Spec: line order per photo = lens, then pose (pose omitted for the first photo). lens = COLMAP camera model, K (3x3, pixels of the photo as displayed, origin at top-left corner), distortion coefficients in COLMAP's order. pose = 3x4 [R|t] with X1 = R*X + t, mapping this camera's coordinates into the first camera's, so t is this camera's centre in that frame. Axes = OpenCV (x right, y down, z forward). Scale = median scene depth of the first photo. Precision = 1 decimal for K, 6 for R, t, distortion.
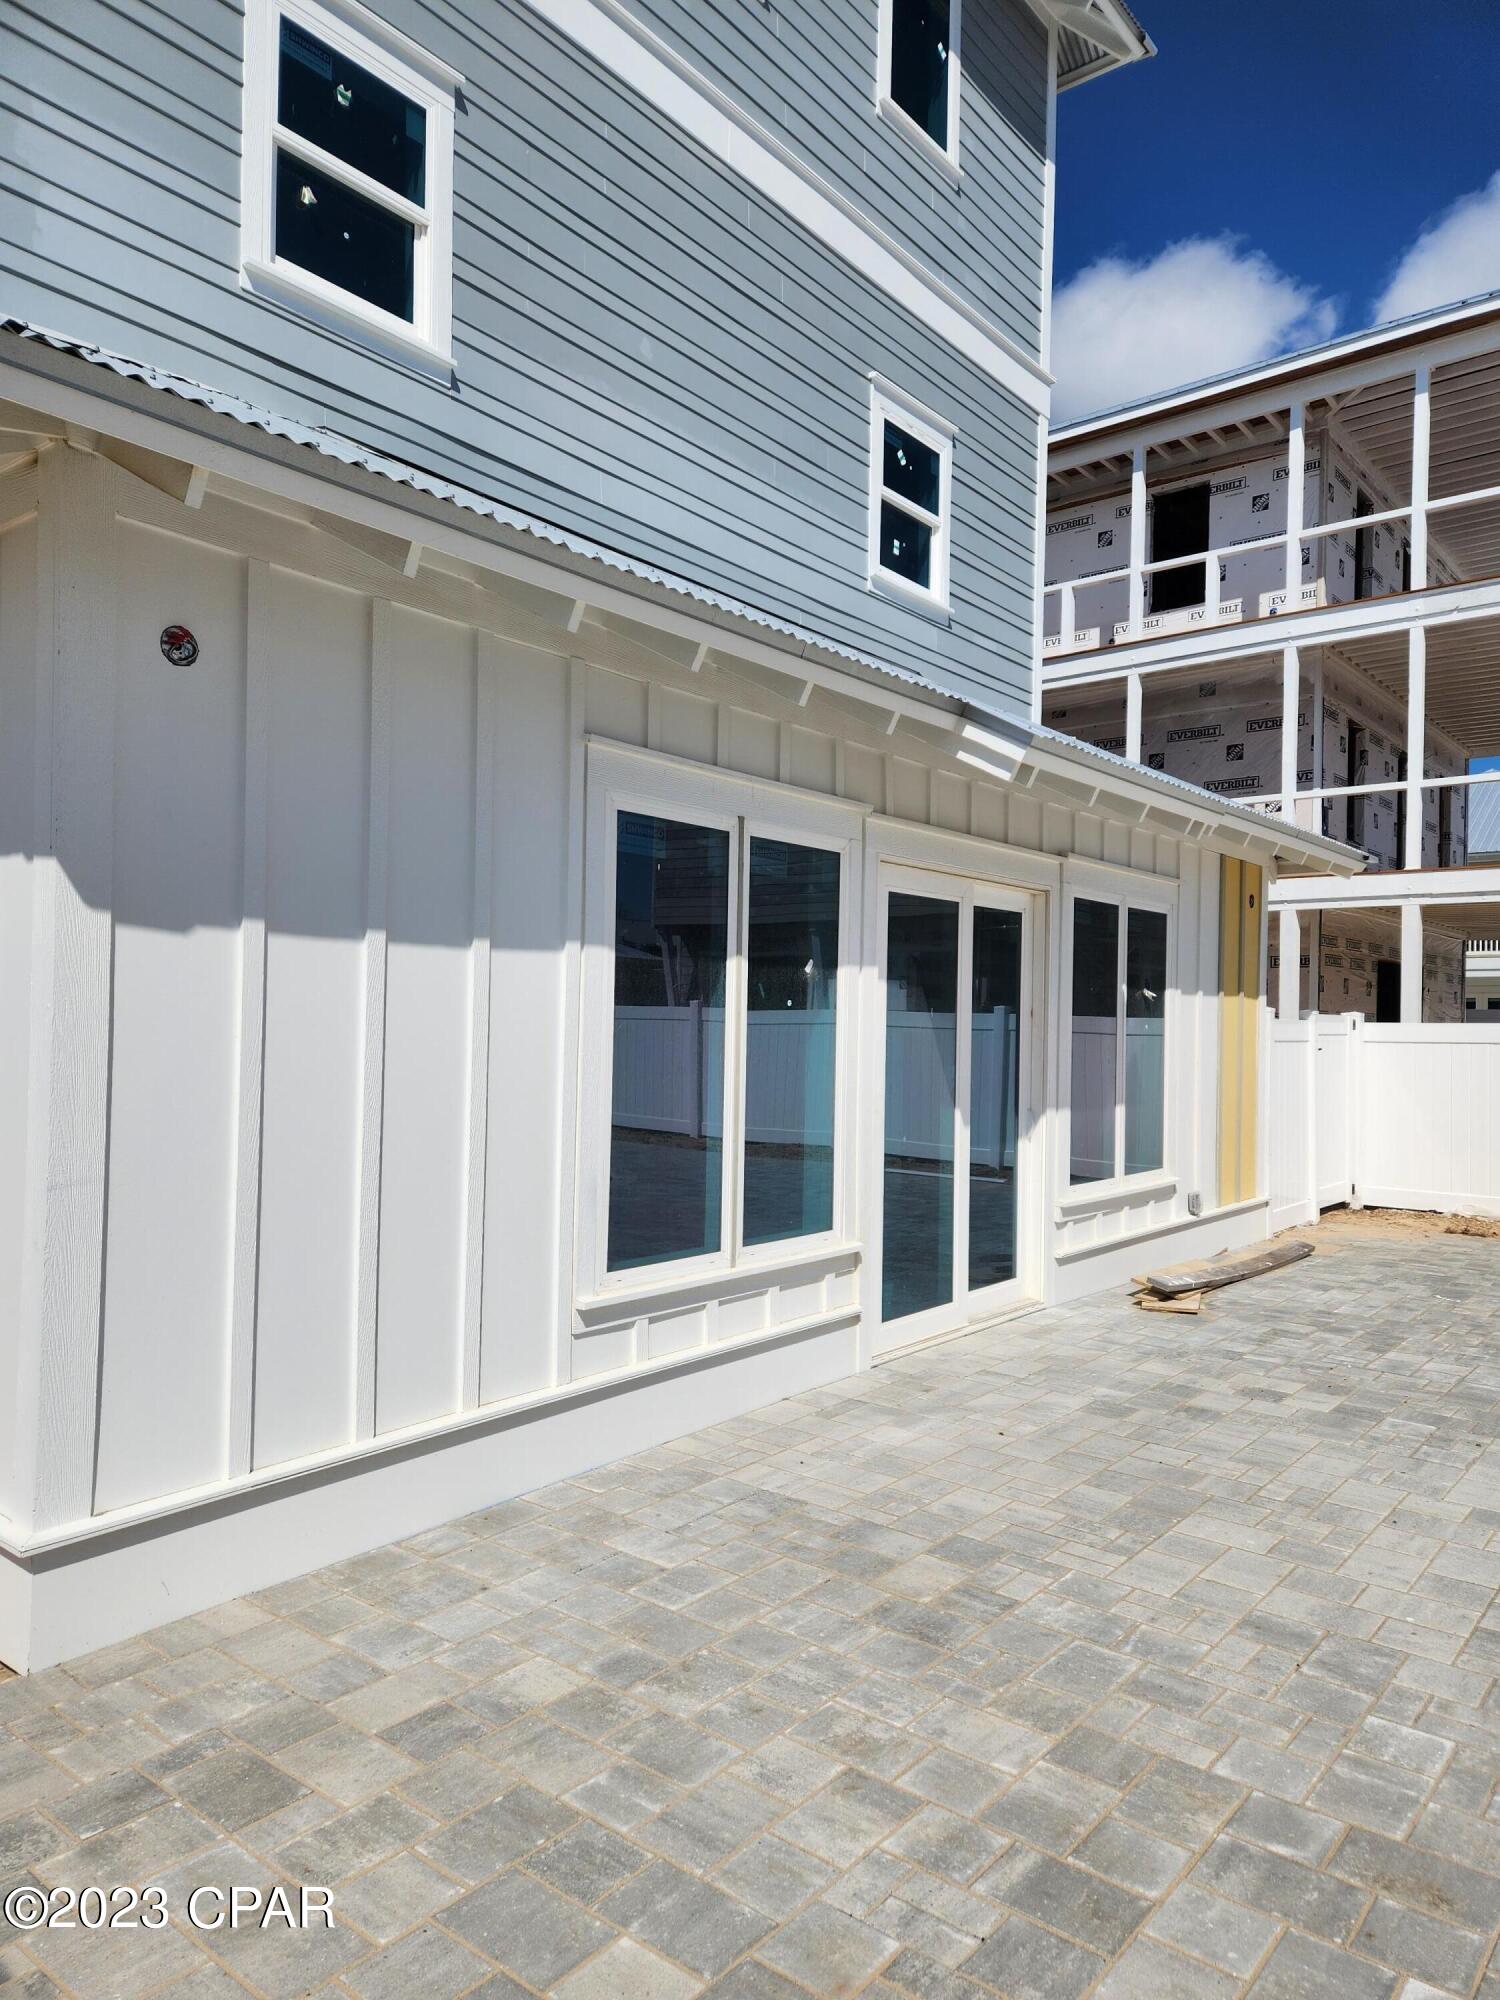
lens RADIAL K [[1317.4, 0, 747.3], [0, 1317.4, 1008.2], [0, 0, 1]] dist [0.082695, -0.063247]
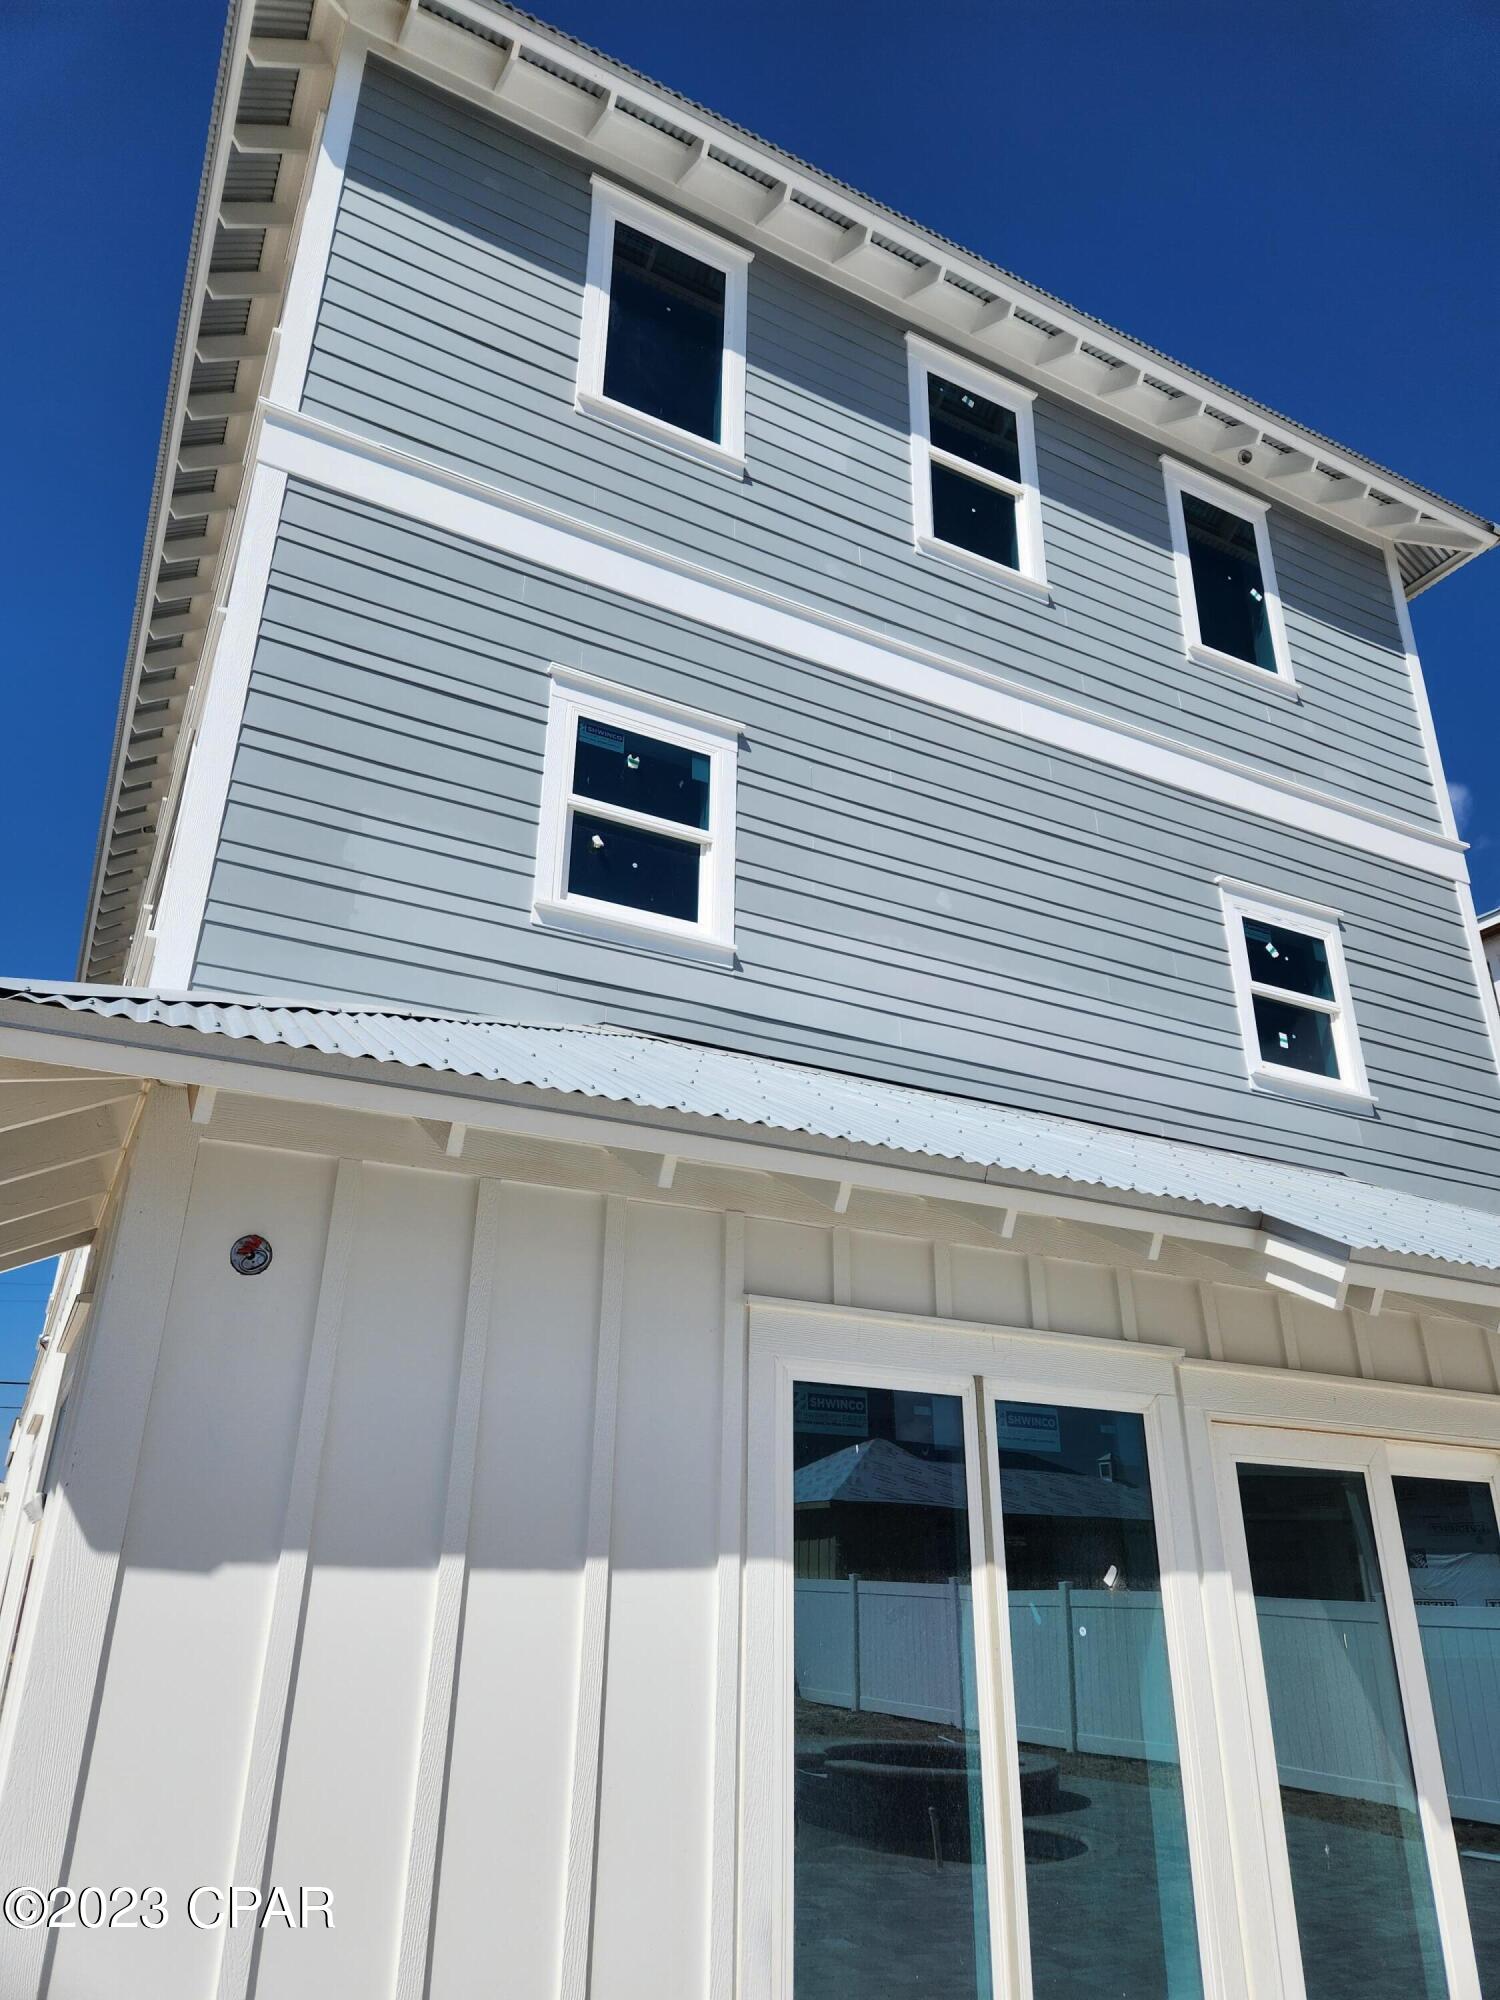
lens RADIAL K [[1317.4, 0, 747.3], [0, 1317.4, 1008.2], [0, 0, 1]] dist [0.082695, -0.063247]
pose [[0.917927, -0.160022, -0.363046, 0.180964], [0.006149, 0.920681, -0.390268, -0.031704], [0.396701, 0.356006, 0.846102, 0.151723]]
